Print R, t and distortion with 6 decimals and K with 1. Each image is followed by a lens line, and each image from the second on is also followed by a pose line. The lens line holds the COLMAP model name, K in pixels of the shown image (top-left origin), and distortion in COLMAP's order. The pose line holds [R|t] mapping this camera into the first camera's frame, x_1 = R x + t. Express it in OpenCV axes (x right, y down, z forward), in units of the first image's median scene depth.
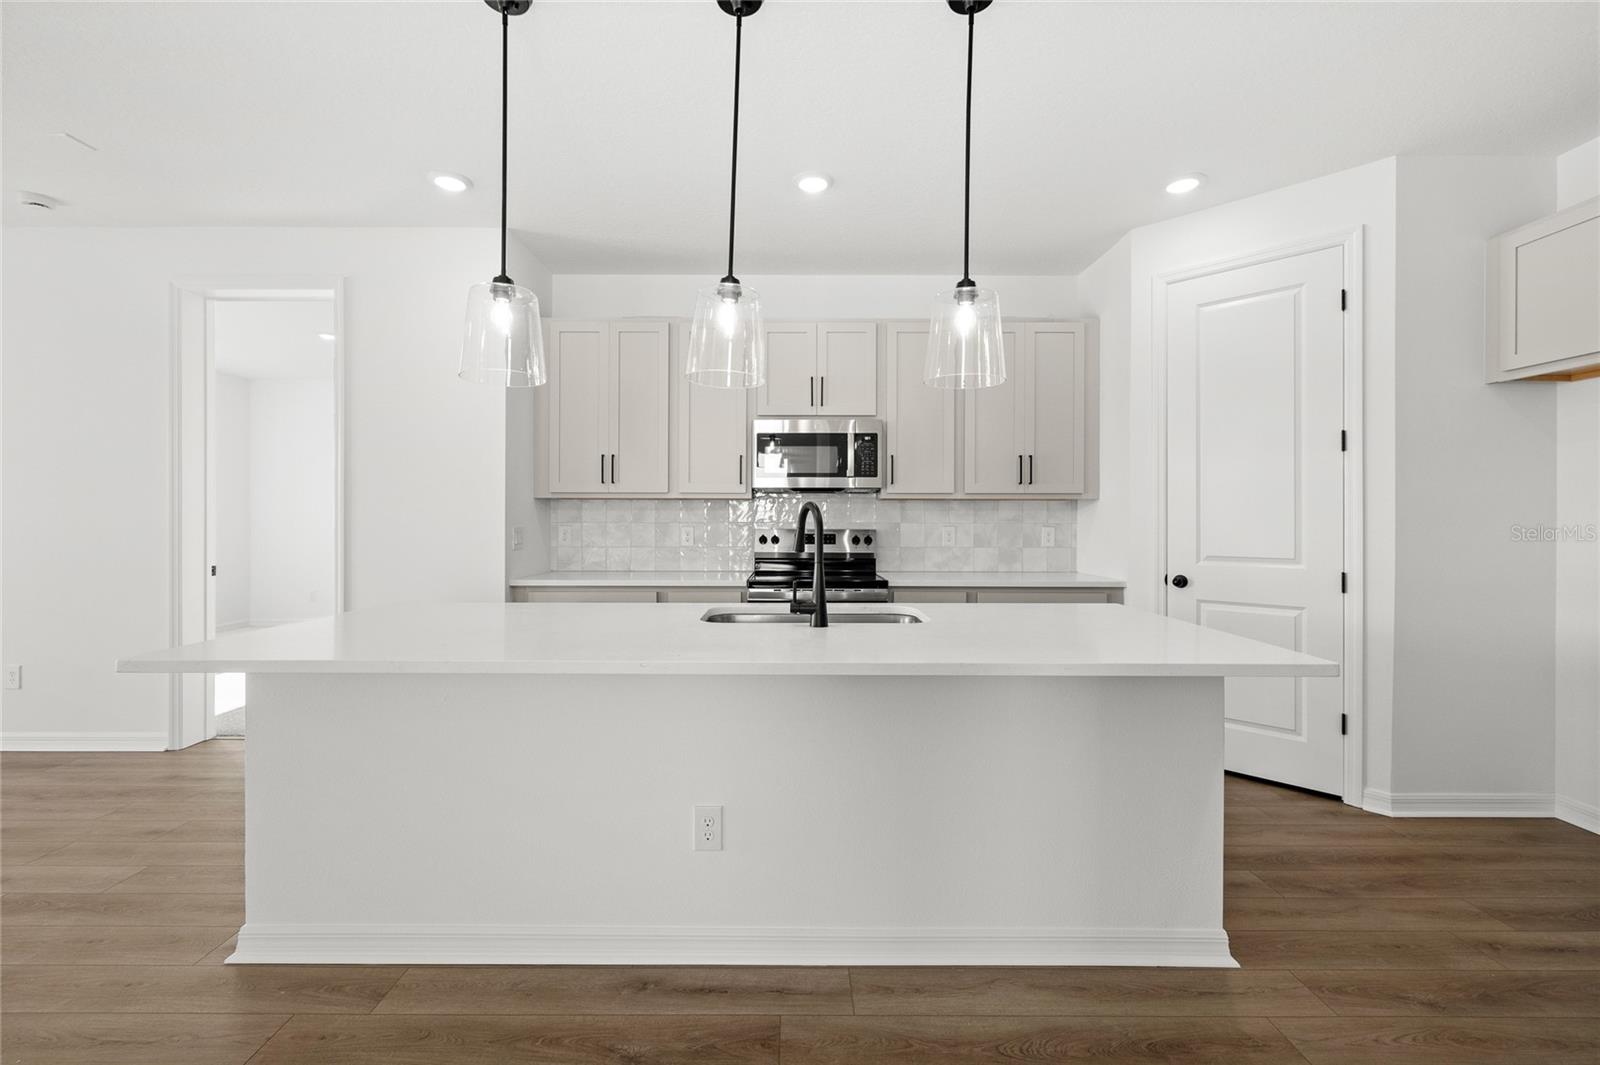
lens RADIAL K [[680.3, 0, 801.9], [0, 680.3, 525.2], [0, 0, 1]] dist [0.000868, 0.000127]
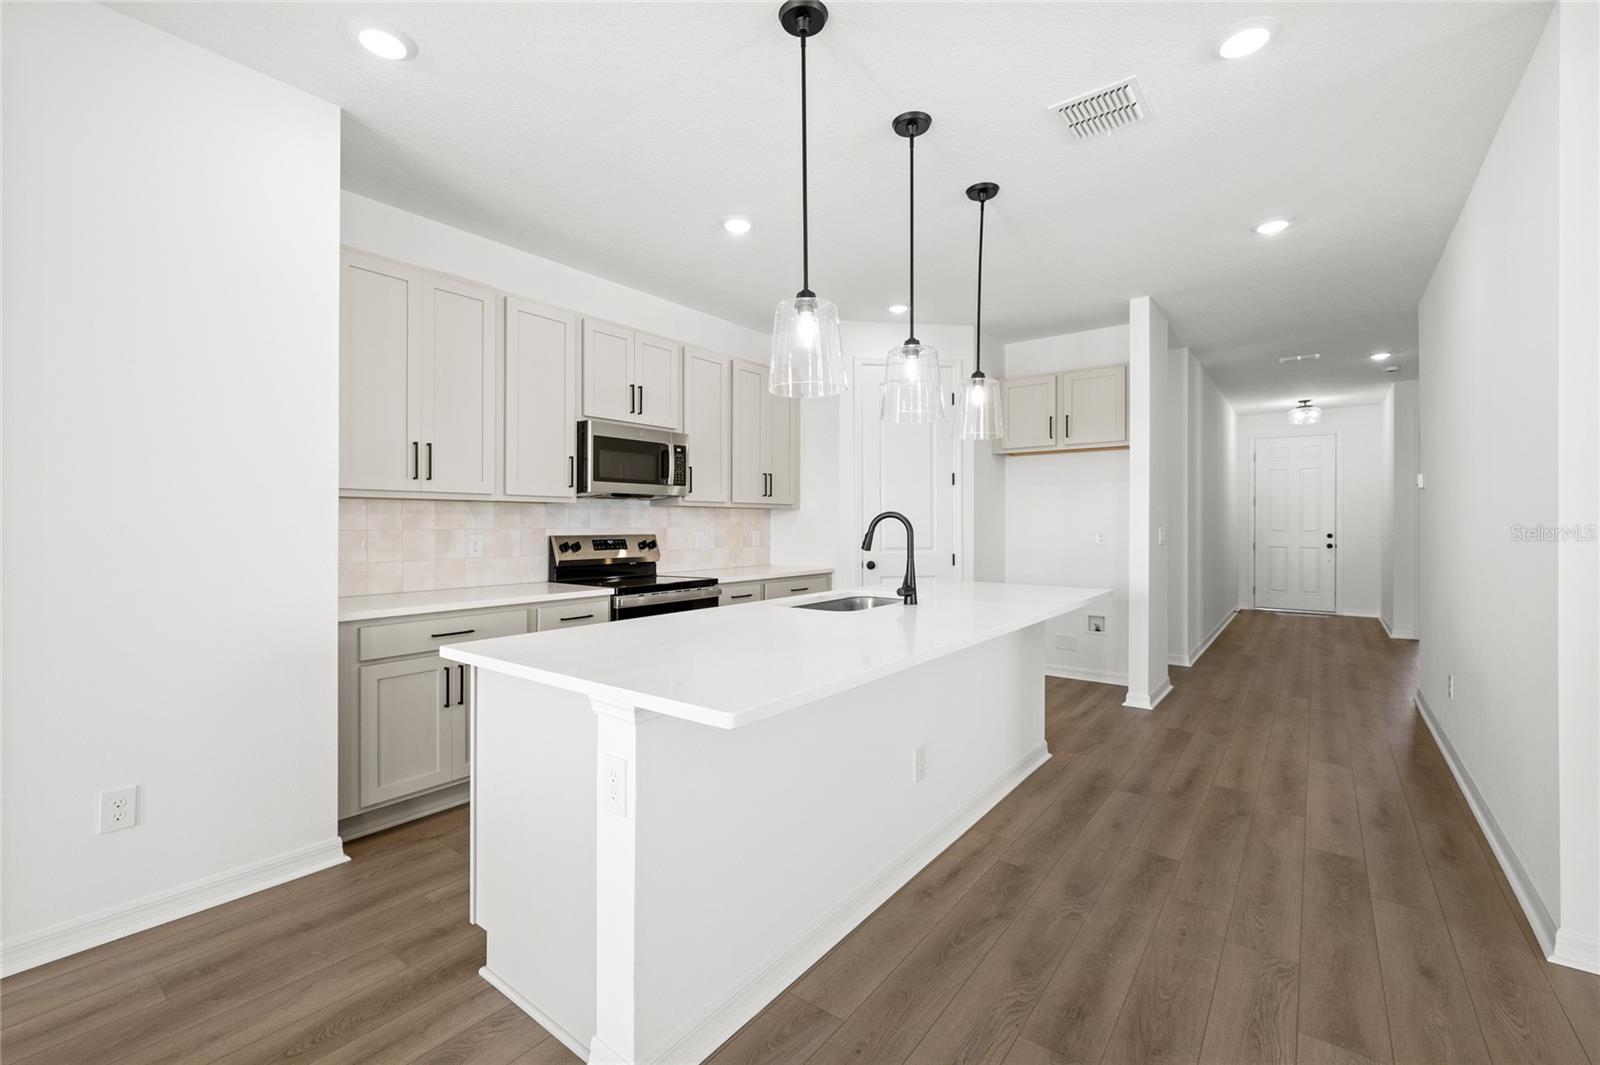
lens RADIAL K [[680.3, 0, 801.9], [0, 680.3, 525.2], [0, 0, 1]] dist [0.000868, 0.000127]
pose [[0.603821, -0.004972, 0.797104, -0.638216], [0.009015, 0.999959, -0.000592, -0.005449], [-0.797069, 0.007544, 0.603842, 0.190707]]
